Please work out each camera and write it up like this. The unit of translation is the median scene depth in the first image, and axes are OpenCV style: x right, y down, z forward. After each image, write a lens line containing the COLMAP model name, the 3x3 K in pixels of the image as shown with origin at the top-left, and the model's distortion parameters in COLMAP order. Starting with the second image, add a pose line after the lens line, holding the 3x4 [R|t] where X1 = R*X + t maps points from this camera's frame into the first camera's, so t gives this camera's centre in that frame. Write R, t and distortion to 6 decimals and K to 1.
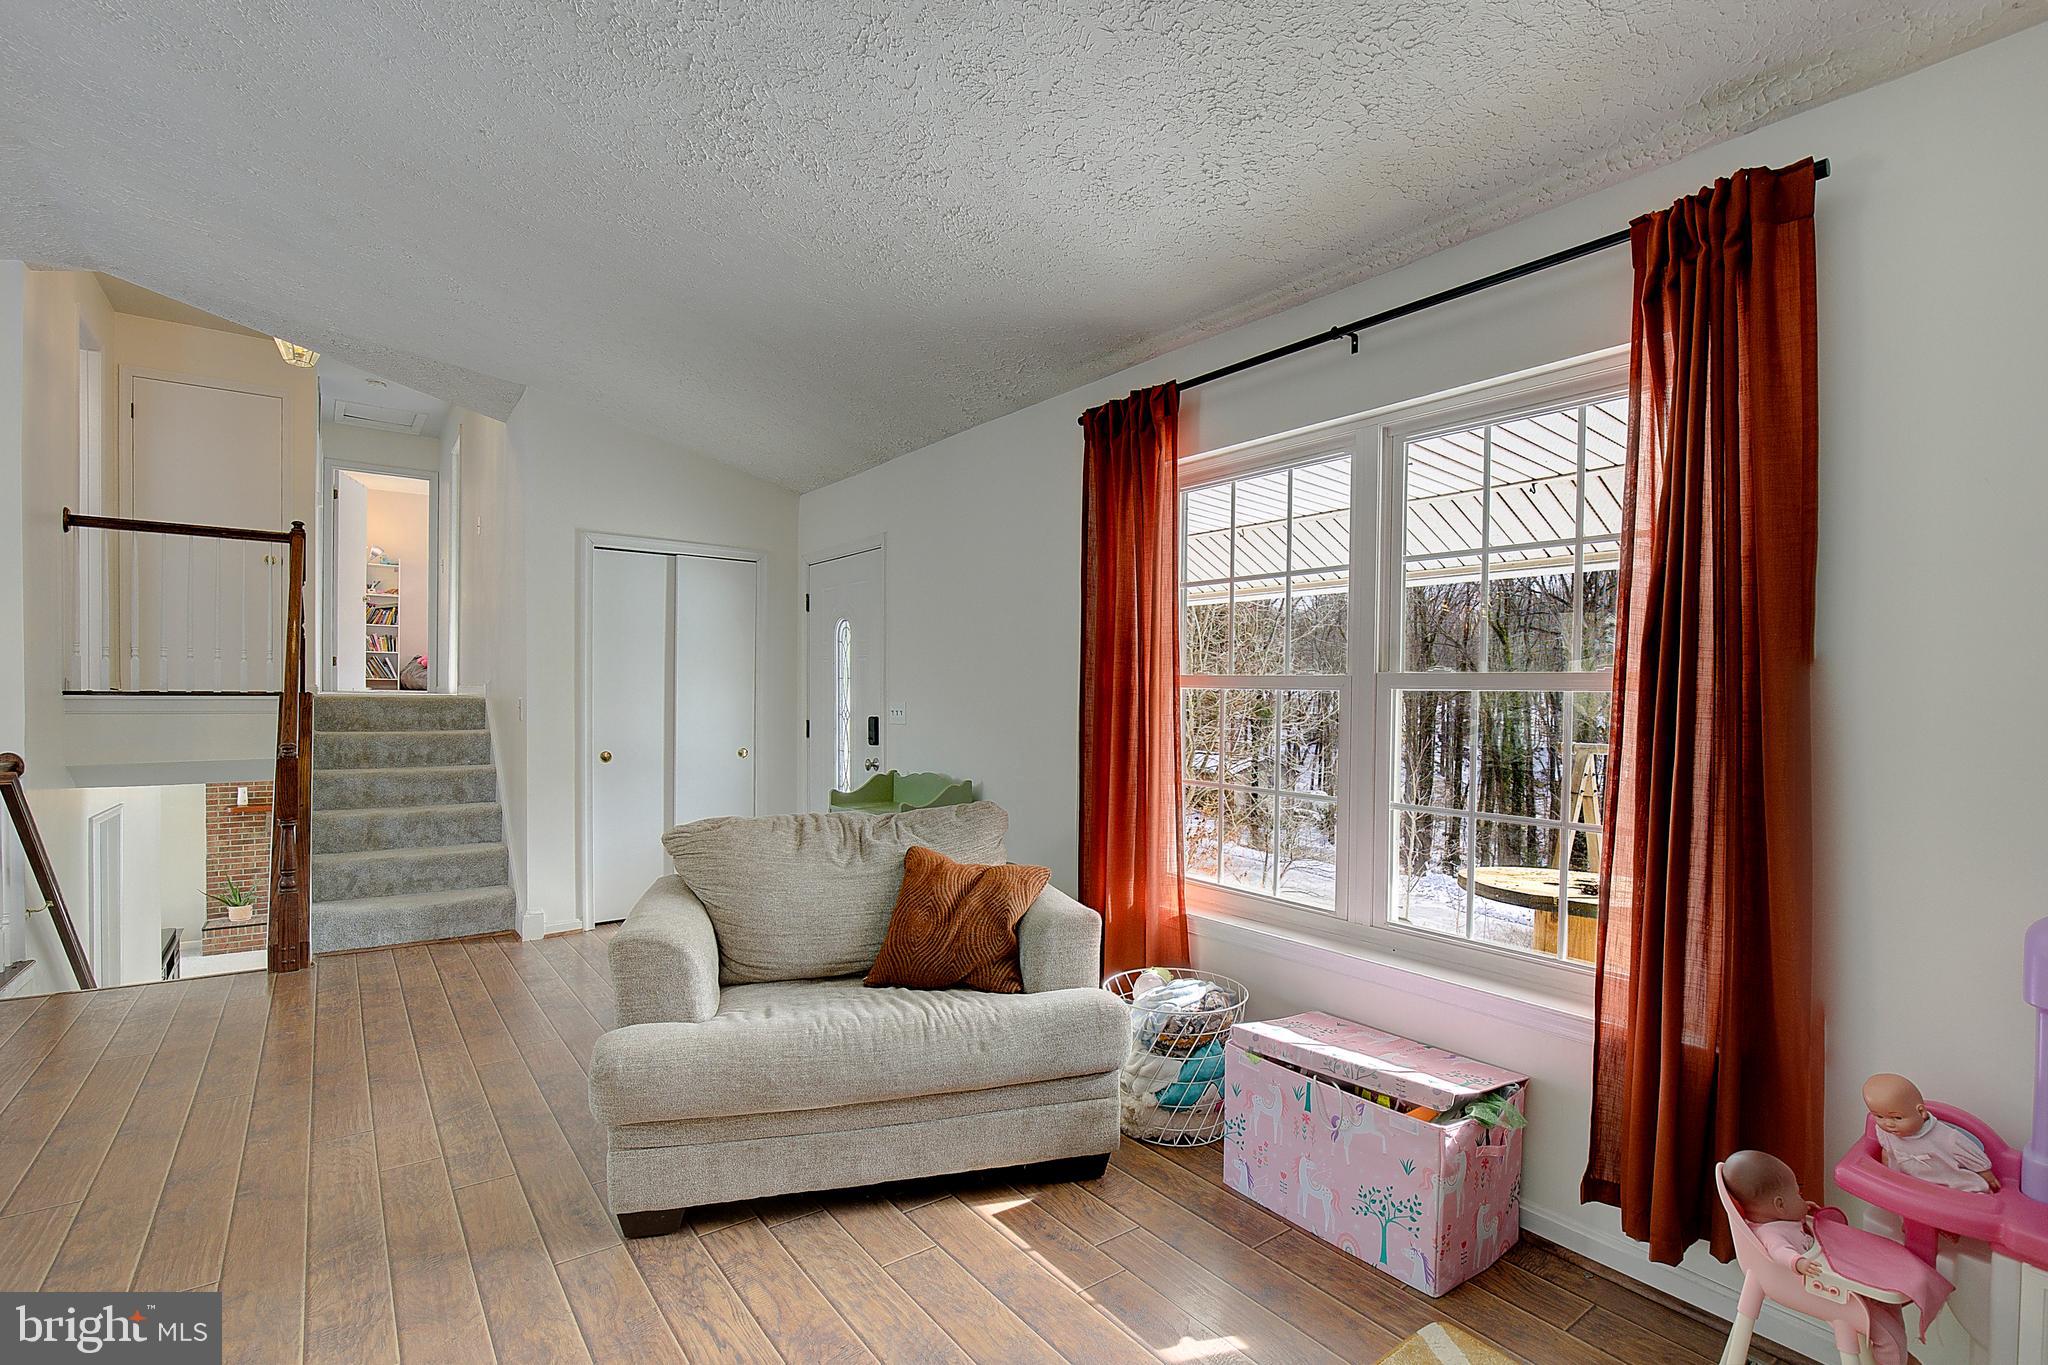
lens RADIAL K [[945.0, 0, 1030.9], [0, 945.0, 729.0], [0, 0, 1]] dist [-0.029440, 0.000635]
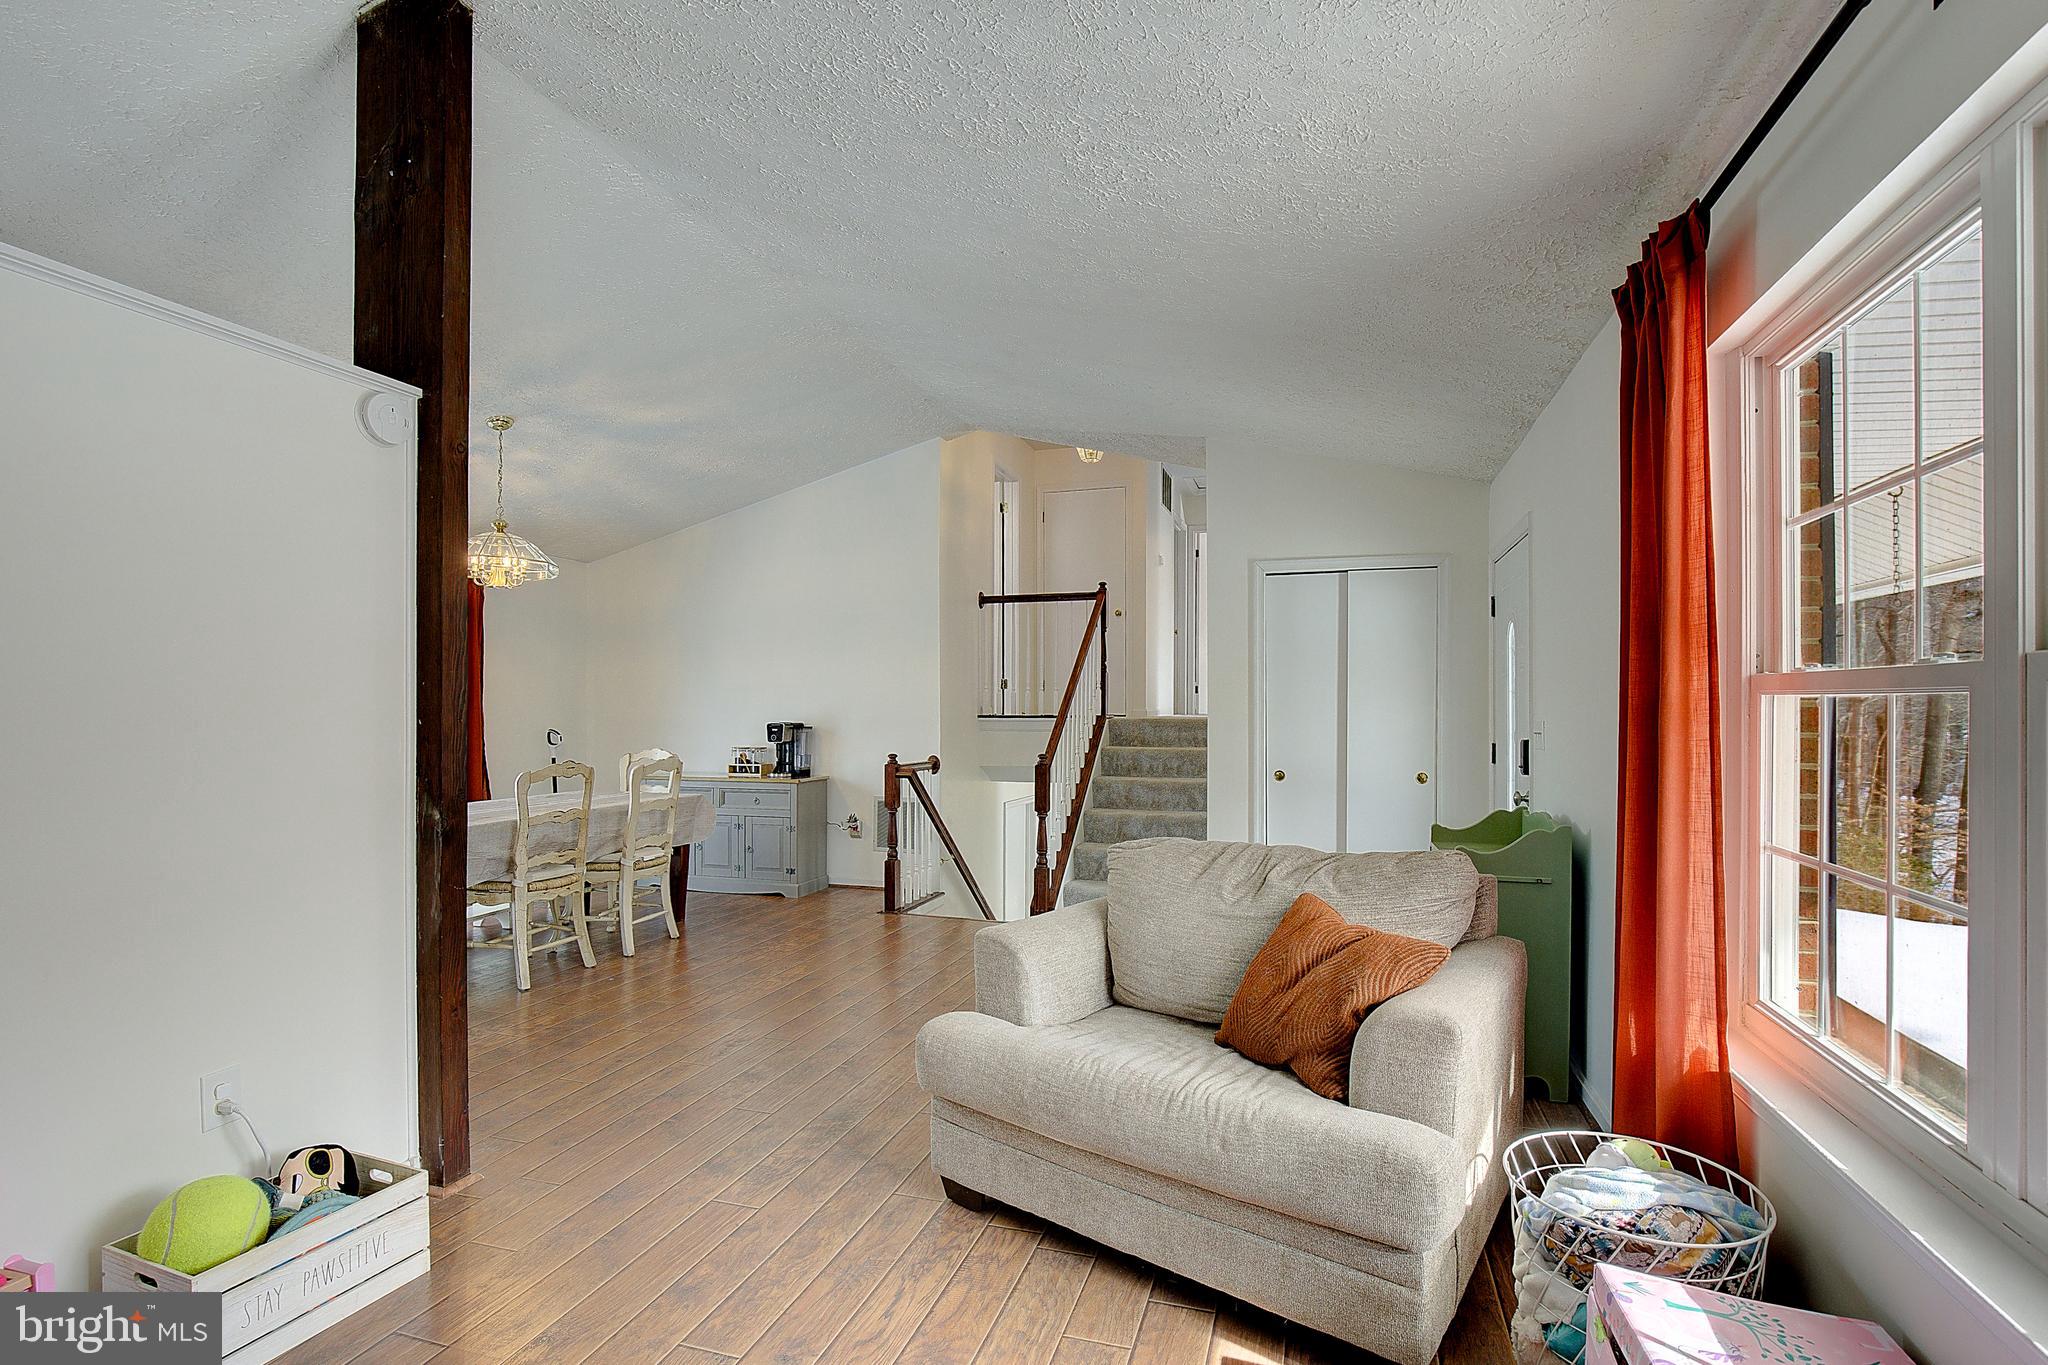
lens RADIAL K [[945.0, 0, 1030.9], [0, 945.0, 729.0], [0, 0, 1]] dist [-0.029440, 0.000635]
pose [[0.579747, 0.002398, -0.814793, 0.432837], [-0.020487, 0.999722, -0.011635, -0.006635], [0.814539, 0.023438, 0.579635, 0.327860]]
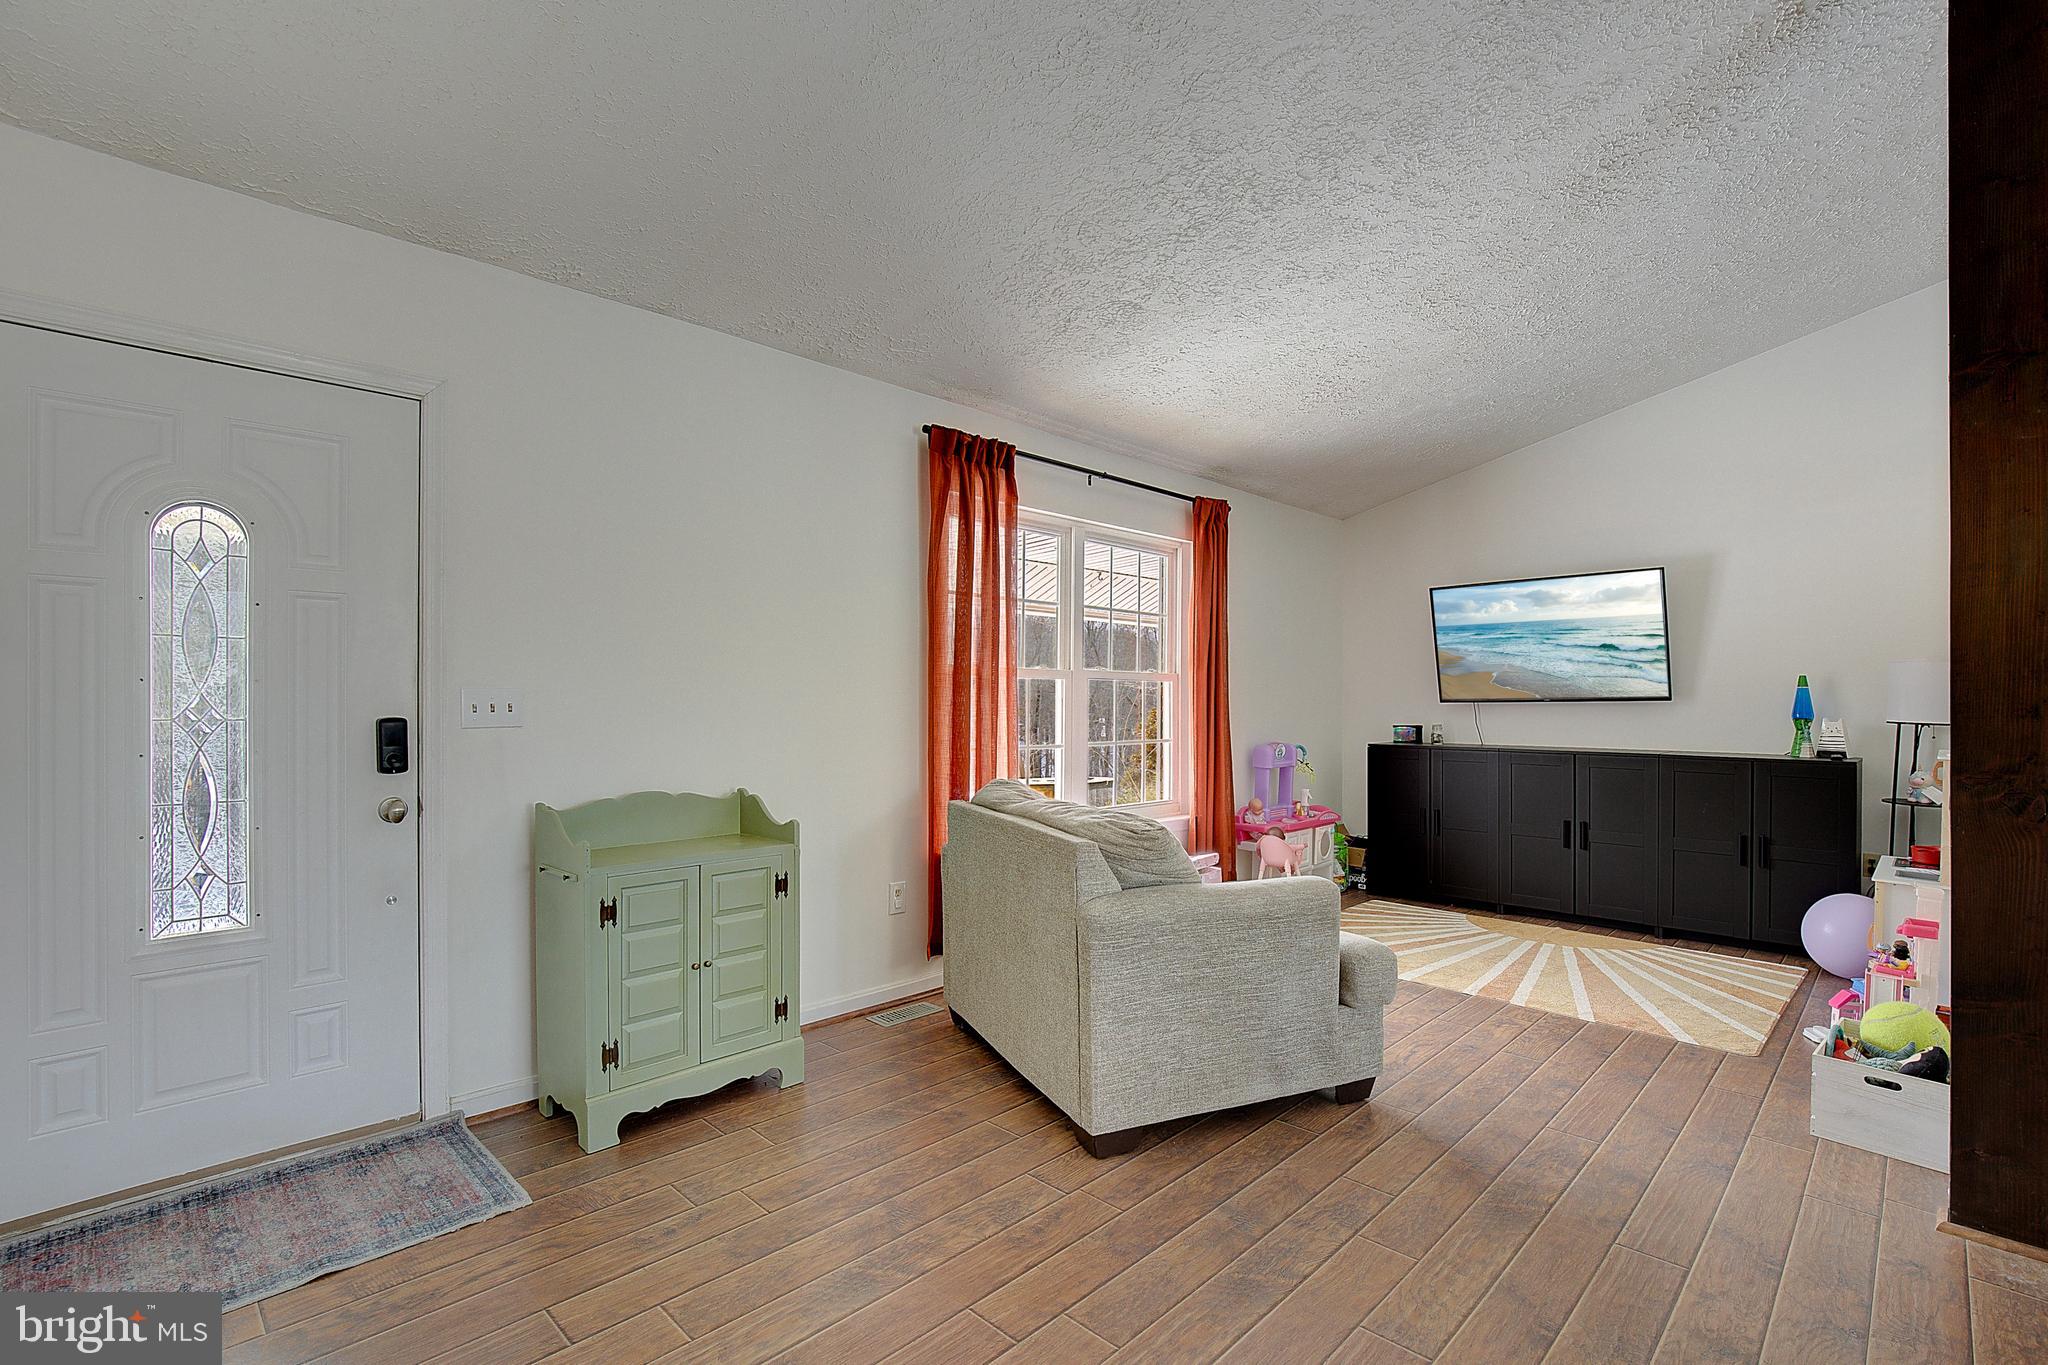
lens RADIAL K [[965.7, 0, 1073.9], [0, 965.7, 681.2], [0, 0, 1]] dist [-0.032425, -0.000126]
pose [[-0.185319, -0.001400, 0.982677, -1.333763], [0.027514, 0.999600, 0.006613, -0.047799], [-0.982293, 0.028263, -0.185207, 1.302420]]
